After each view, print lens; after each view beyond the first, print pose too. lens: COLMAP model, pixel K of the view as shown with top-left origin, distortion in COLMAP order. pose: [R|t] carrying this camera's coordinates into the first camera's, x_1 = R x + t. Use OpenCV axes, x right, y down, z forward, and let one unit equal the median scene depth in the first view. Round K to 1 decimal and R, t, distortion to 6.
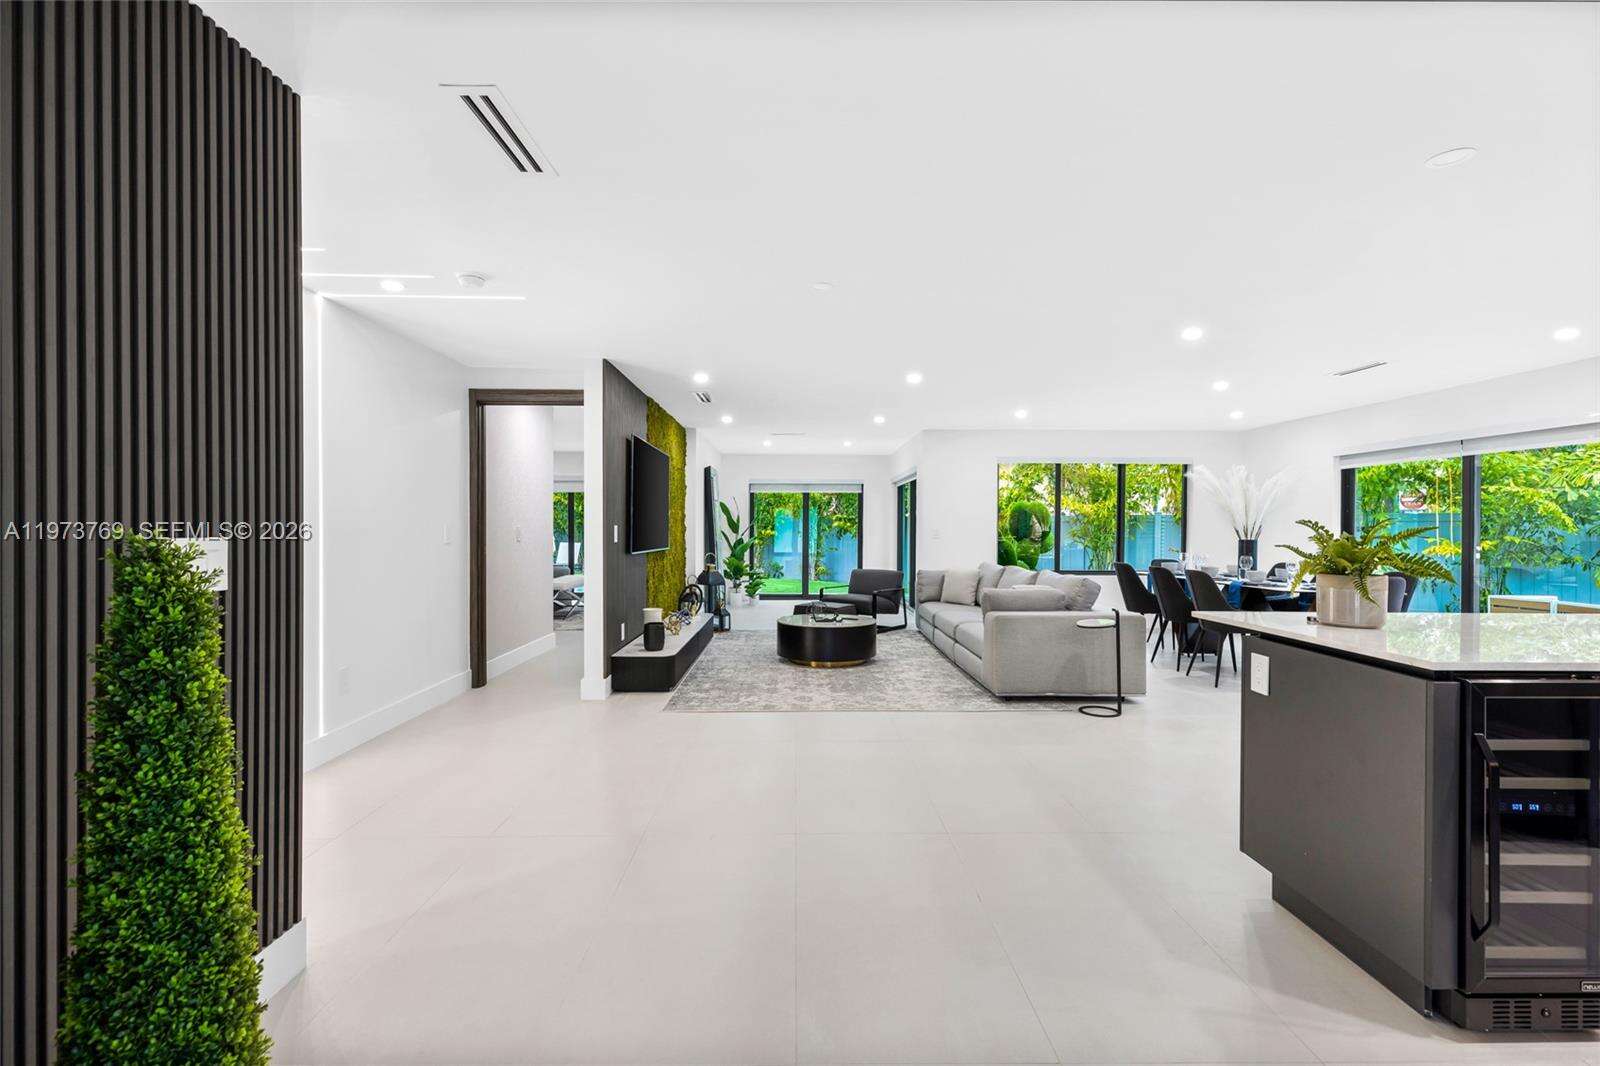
lens RADIAL K [[708.7, 0, 795.0], [0, 708.7, 528.7], [0, 0, 1]] dist [0.007404, 0.000072]
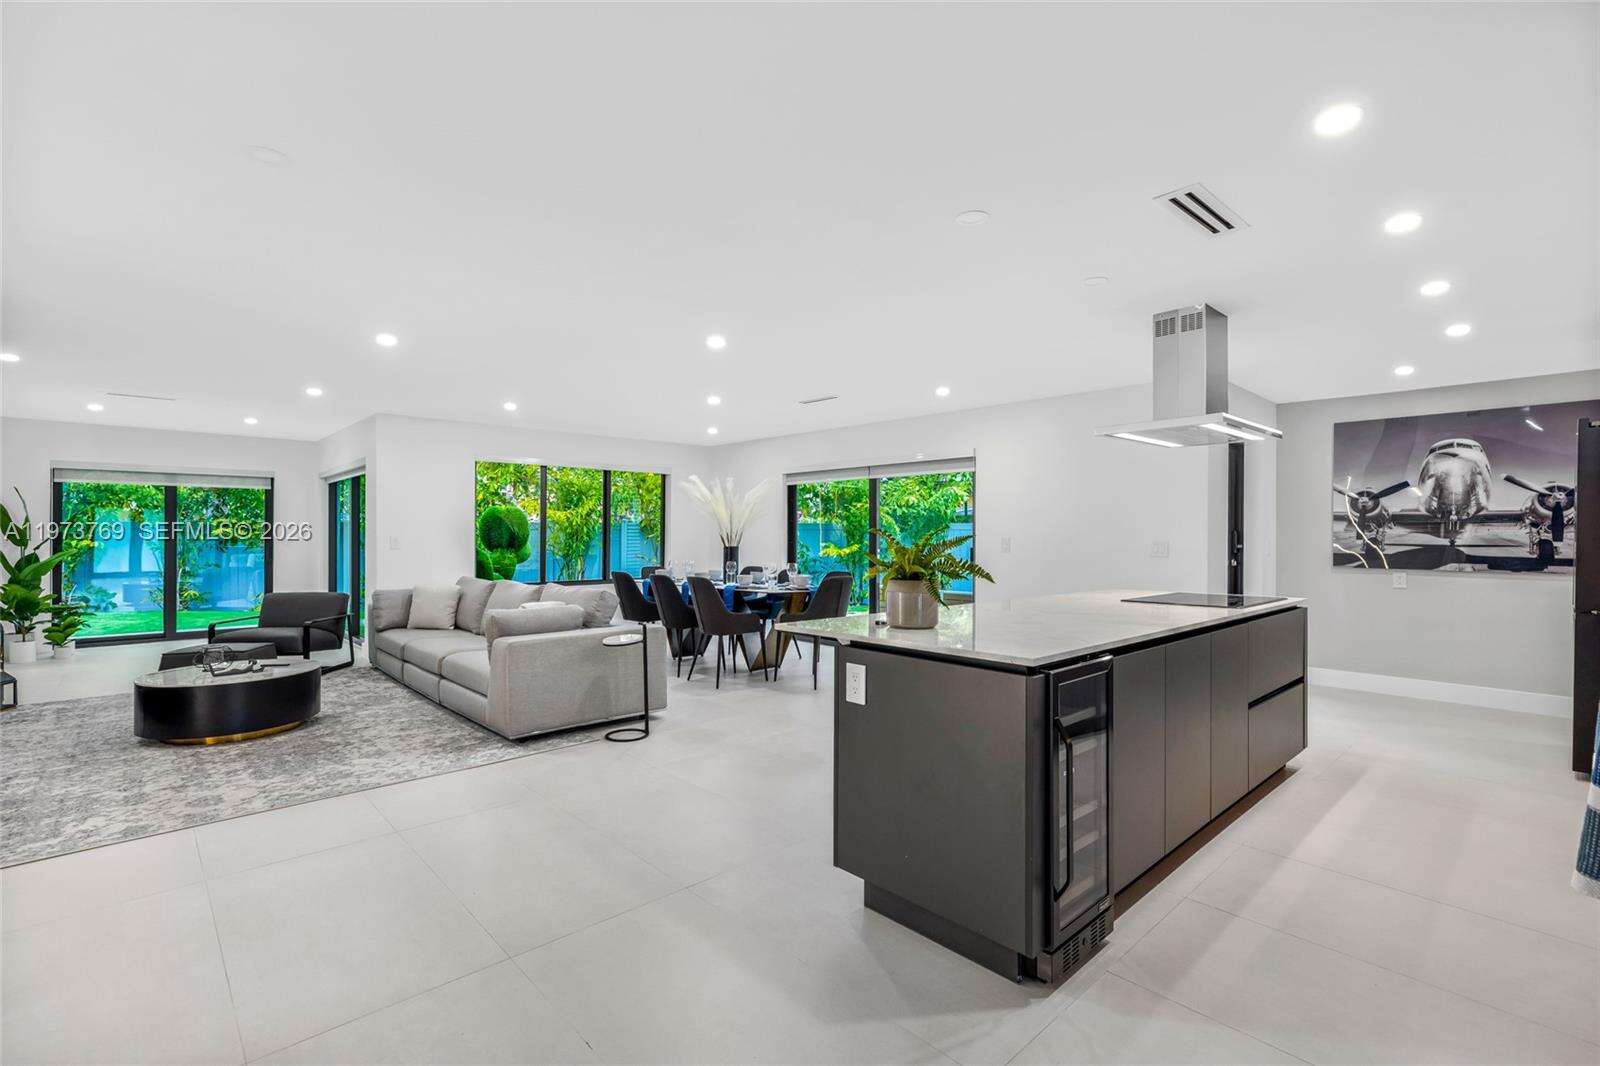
lens RADIAL K [[725.5, 0, 805.9], [0, 725.5, 536.0], [0, 0, 1]] dist [0.008451, 0.000576]
pose [[0.732870, -0.003381, 0.680360, -0.023856], [0.003634, 0.999993, 0.001056, -0.000780], [-0.680359, 0.001699, 0.732877, 0.085031]]
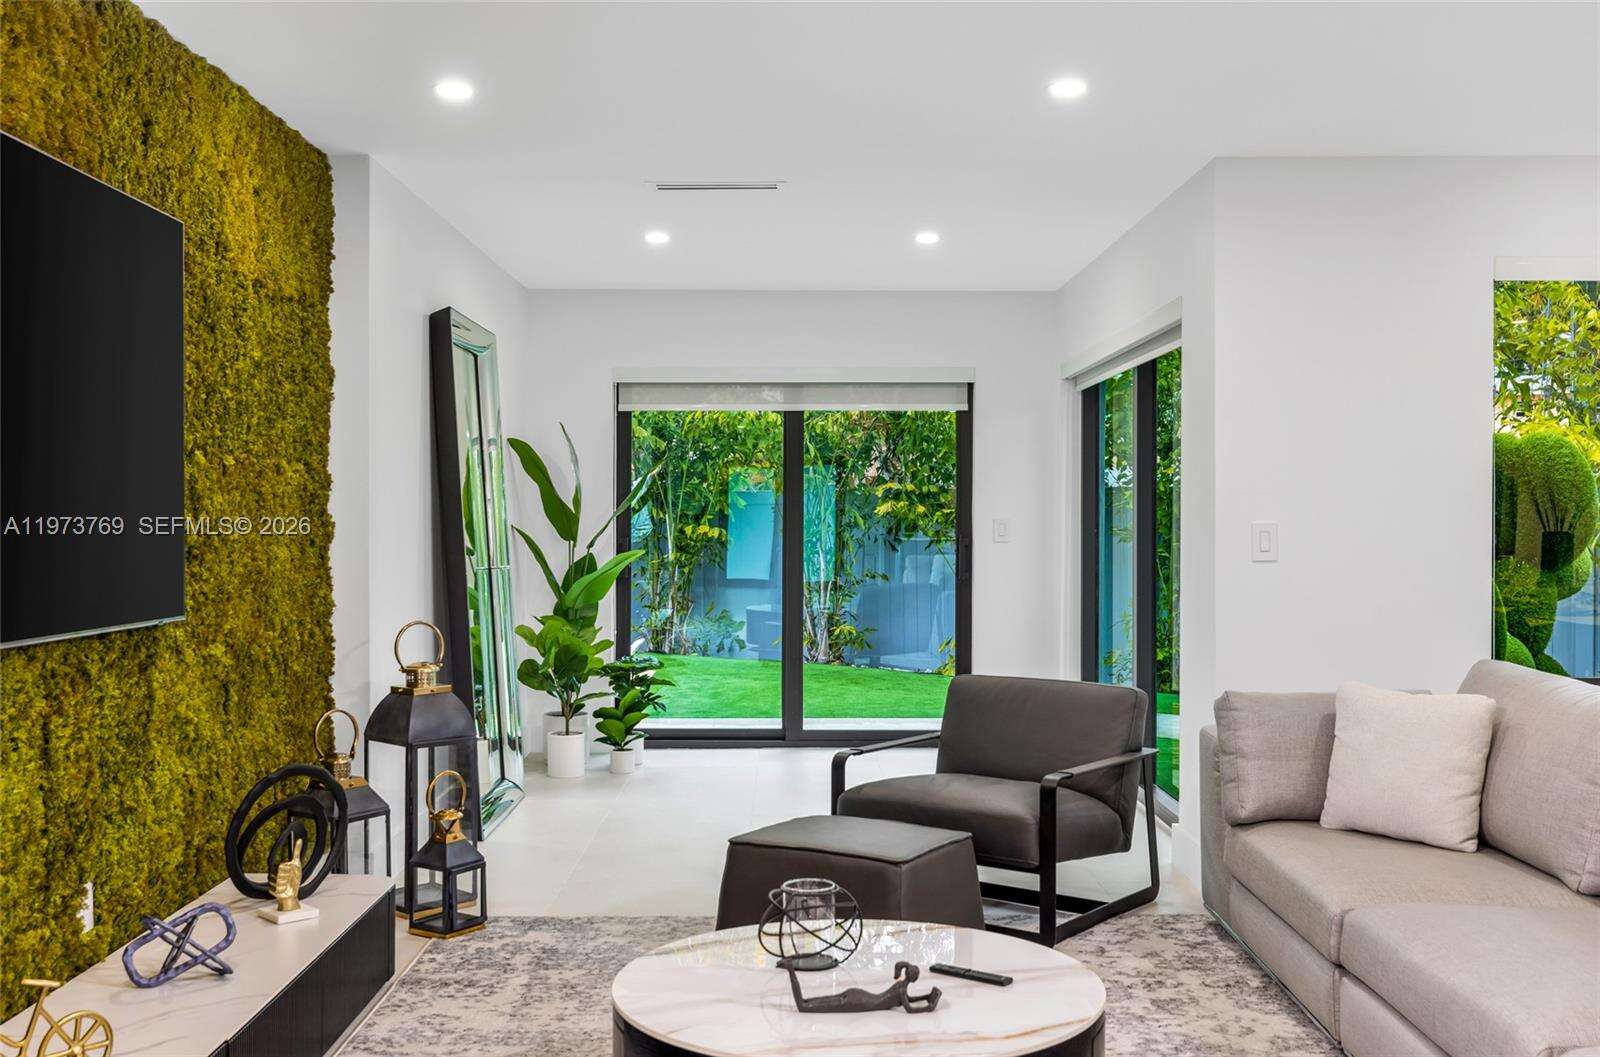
lens RADIAL K [[1585.1, 0, 800.0], [0, 1585.1, 528.5], [0, 0, 1]] dist [0.004417, 0.002778]
pose [[0.999974, -0.002934, 0.006543, 0.020751], [0.002891, 0.999974, 0.006548, -0.004278], [-0.006562, -0.006529, 0.999957, 0.440383]]
